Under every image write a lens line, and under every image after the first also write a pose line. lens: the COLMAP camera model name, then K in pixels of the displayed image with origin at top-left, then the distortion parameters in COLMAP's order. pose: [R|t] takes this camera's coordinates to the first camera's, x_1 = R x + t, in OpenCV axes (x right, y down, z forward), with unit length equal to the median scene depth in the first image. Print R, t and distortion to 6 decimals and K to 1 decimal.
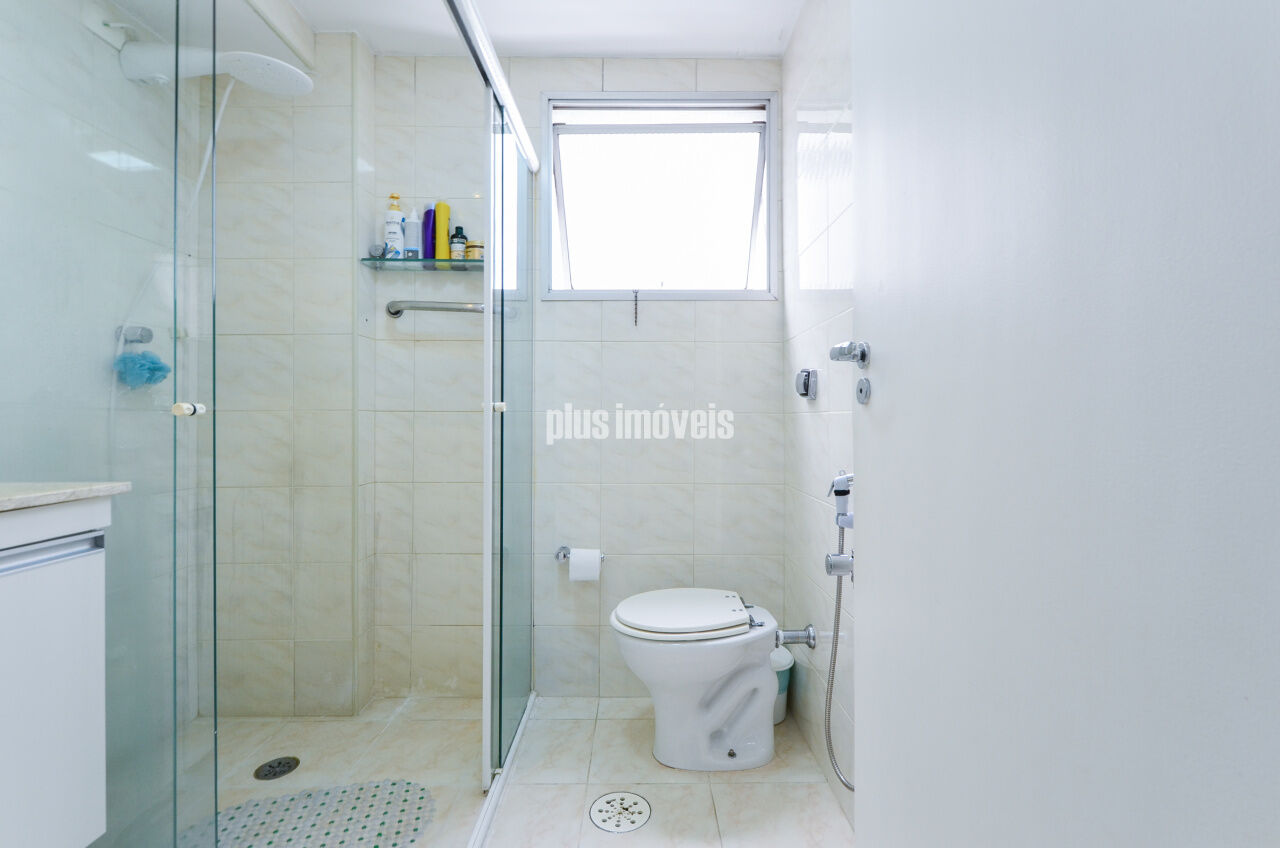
lens RADIAL K [[570.2, 0, 643.2], [0, 570.2, 421.6], [0, 0, 1]] dist [0.002255, -0.003445]
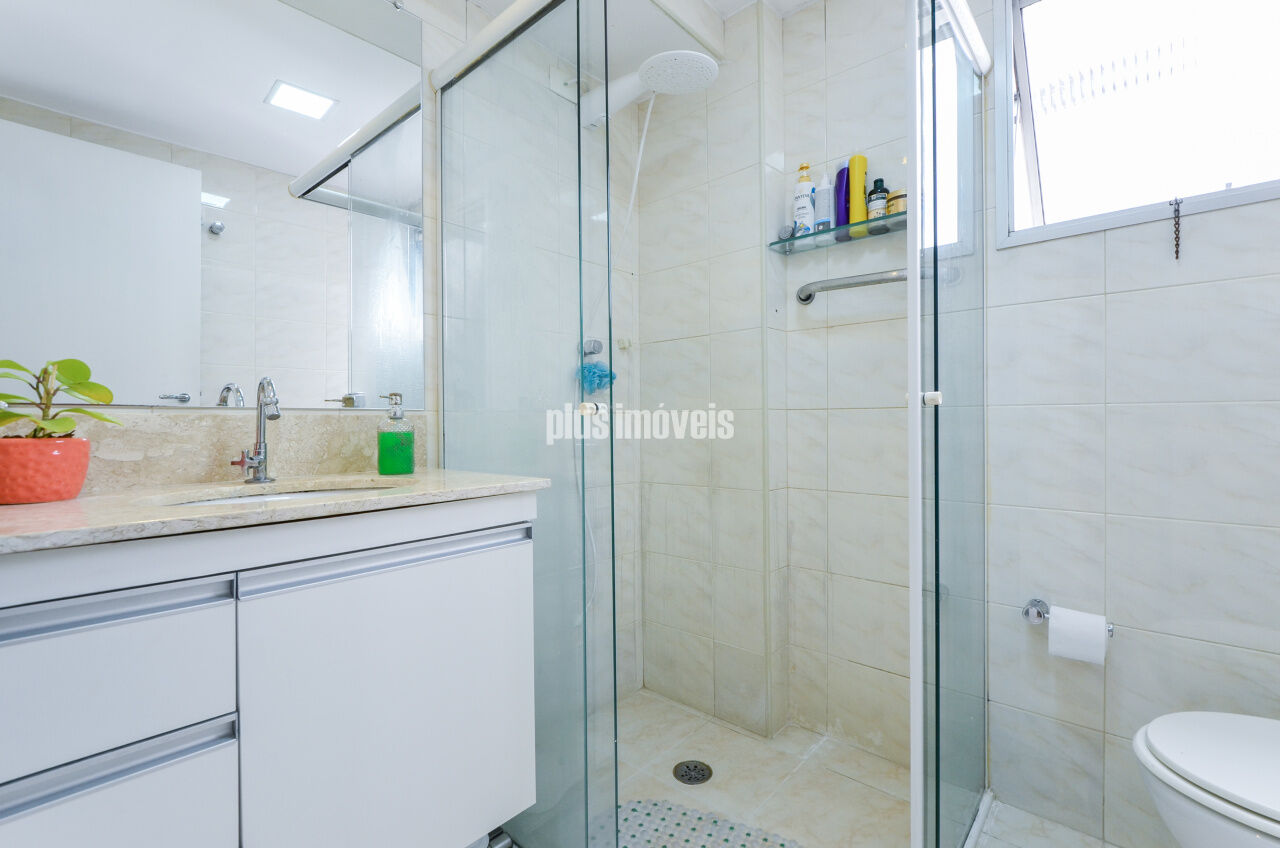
lens RADIAL K [[570.2, 0, 645.7], [0, 570.2, 421.4], [0, 0, 1]] dist [0.002255, -0.003445]
pose [[0.749948, -0.007942, -0.661450, -0.037523], [0.006405, 0.999968, -0.004744, 0.003440], [0.661466, -0.000679, 0.749975, 0.174672]]
